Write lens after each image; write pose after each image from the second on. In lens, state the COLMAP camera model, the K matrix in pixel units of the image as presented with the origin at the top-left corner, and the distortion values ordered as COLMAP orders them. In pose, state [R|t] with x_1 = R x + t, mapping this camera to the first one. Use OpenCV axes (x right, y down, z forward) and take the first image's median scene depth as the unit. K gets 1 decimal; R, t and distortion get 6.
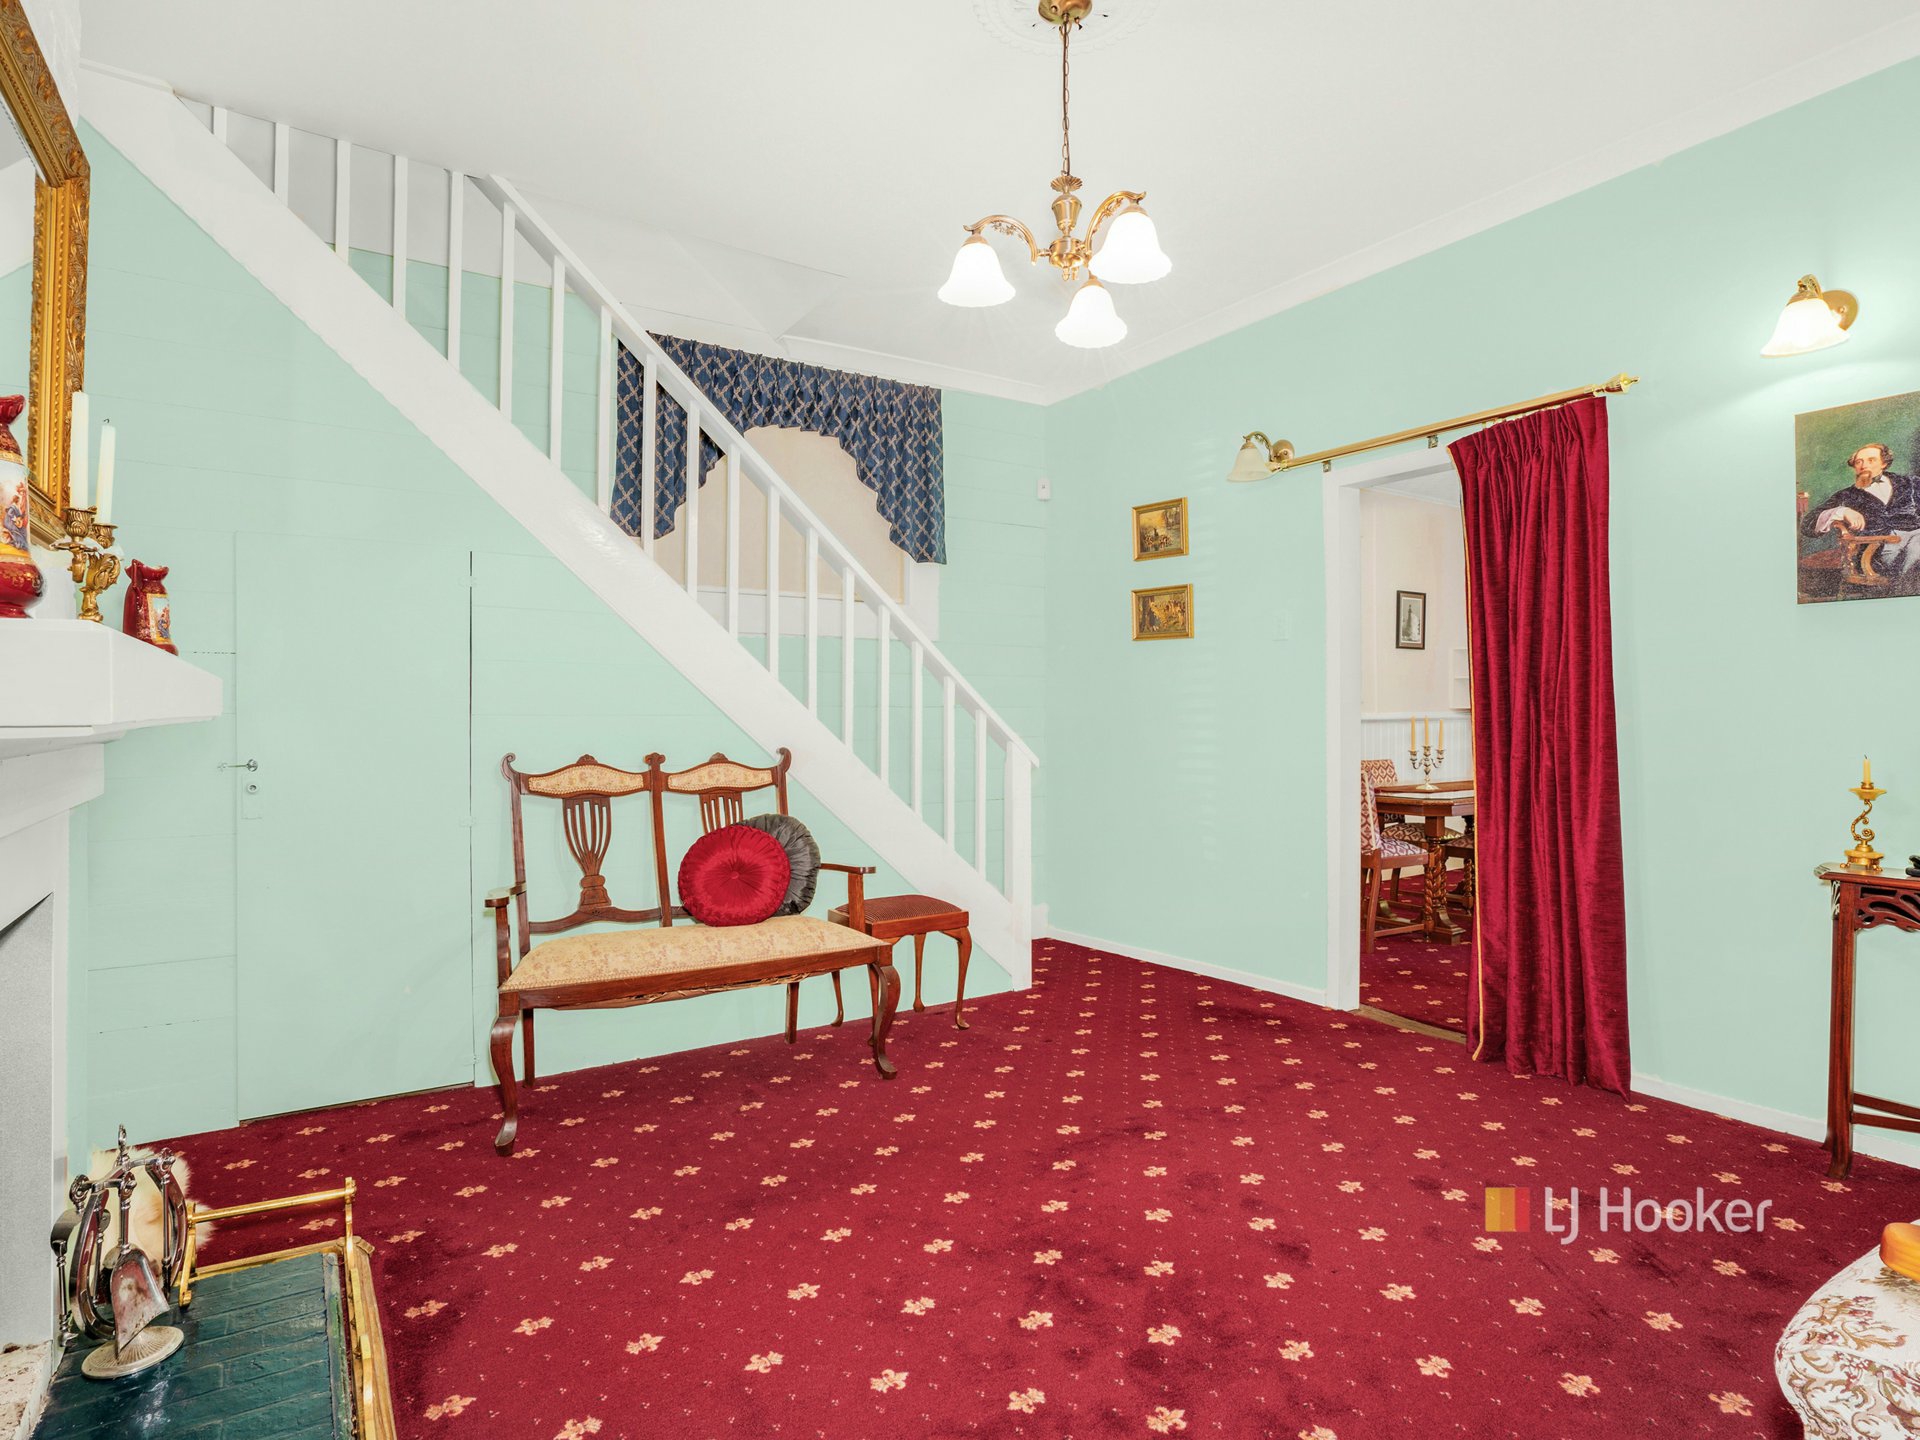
lens RADIAL K [[999.6, 0, 961.8], [0, 999.6, 715.7], [0, 0, 1]] dist [-0.067114, 0.028972]
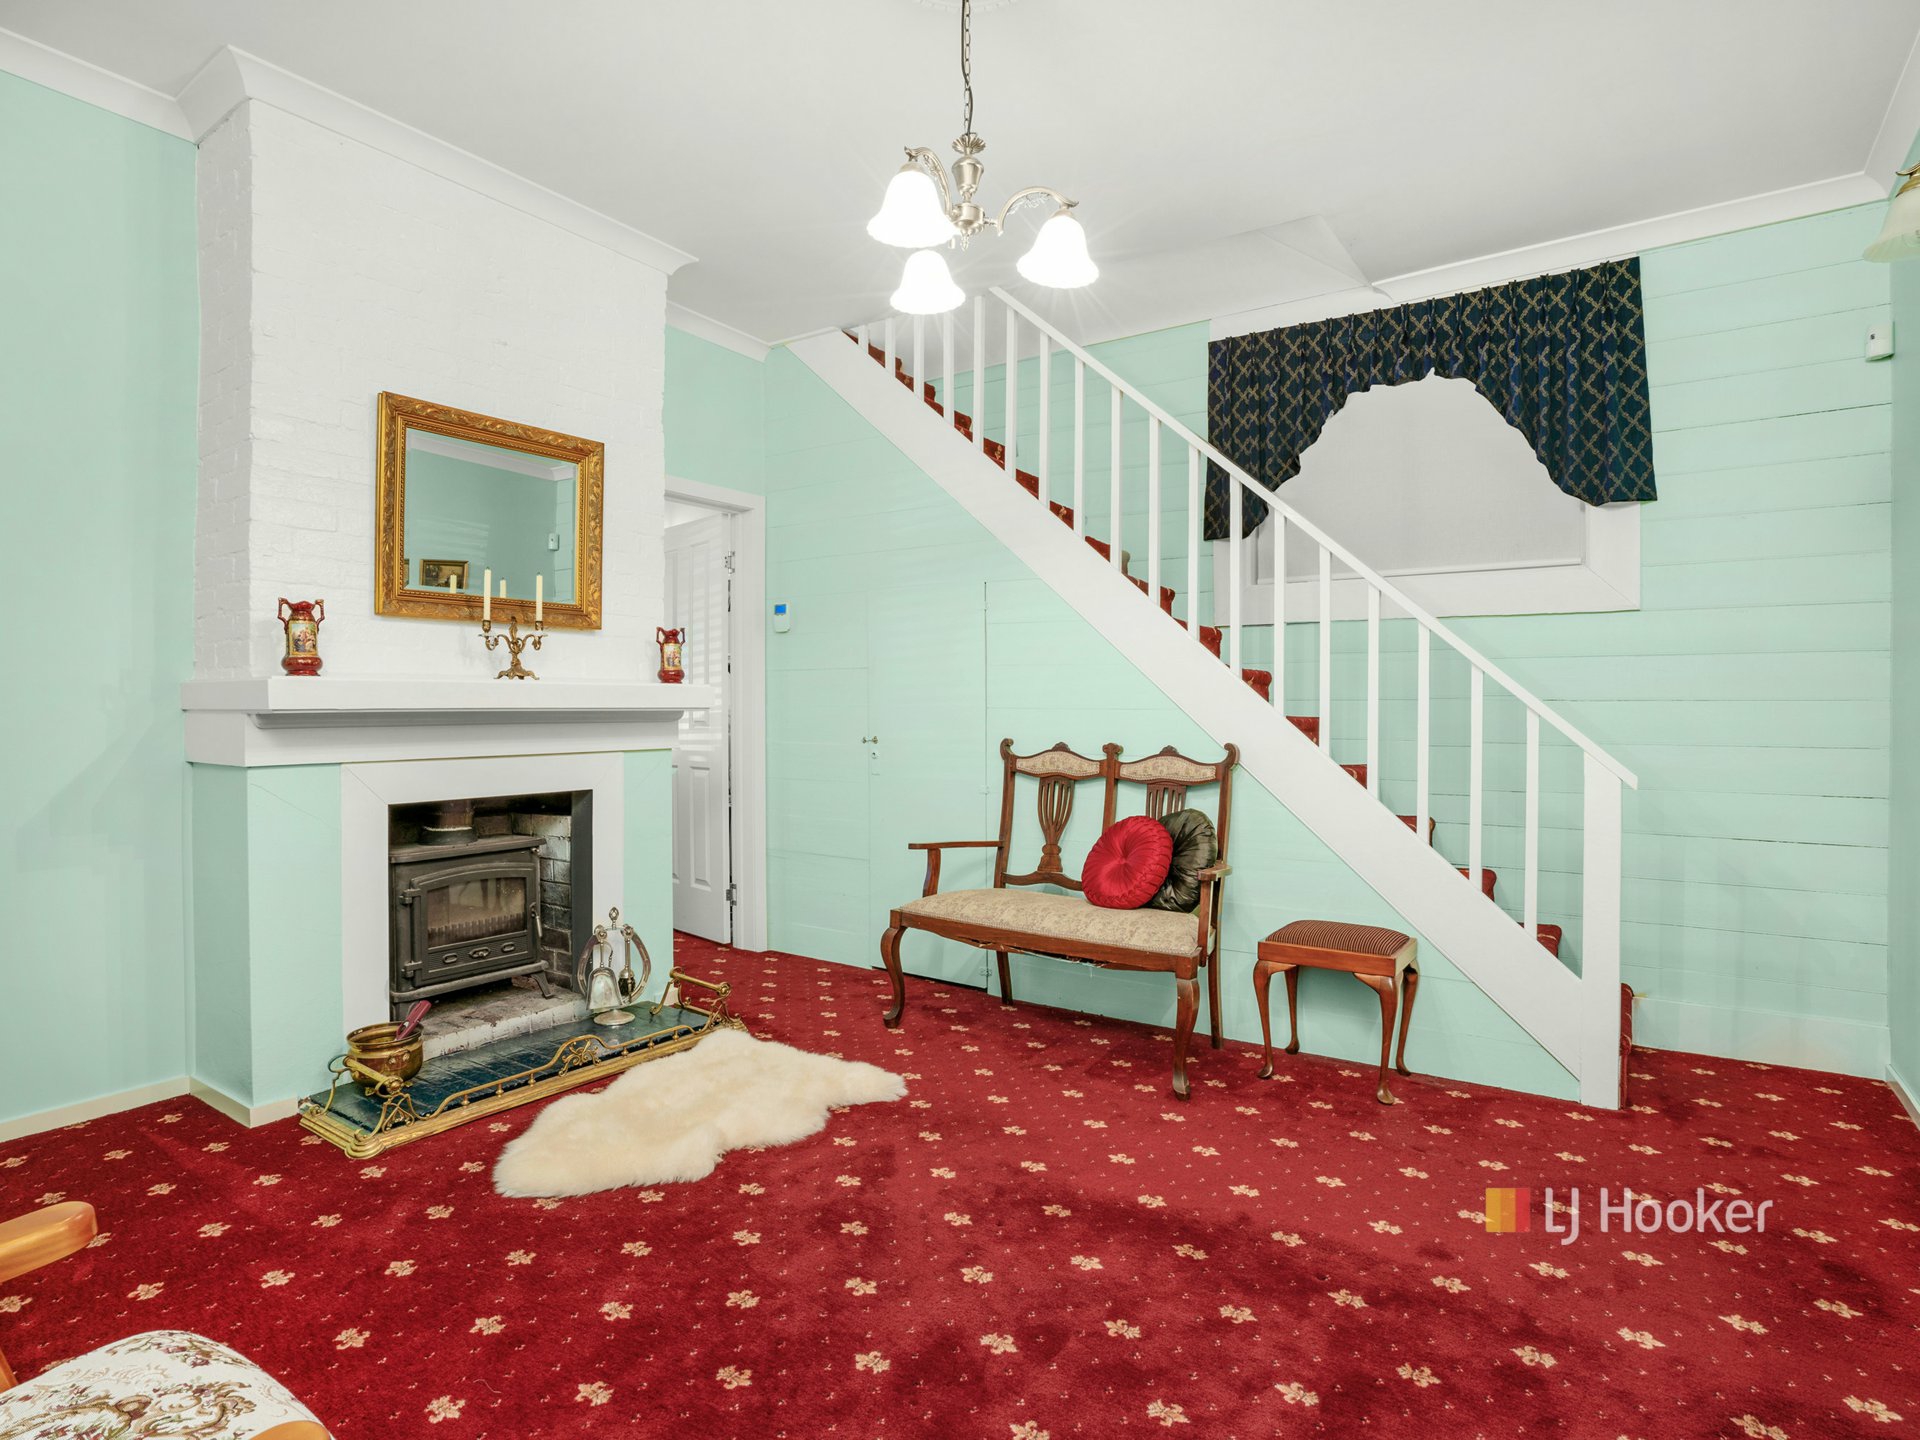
lens RADIAL K [[999.6, 0, 961.8], [0, 999.6, 715.7], [0, 0, 1]] dist [-0.067114, 0.028972]
pose [[0.389757, 0.010488, -0.920858, 0.642479], [-0.003545, 0.999945, 0.009888, -0.003675], [0.920911, -0.000590, 0.389772, 0.411208]]
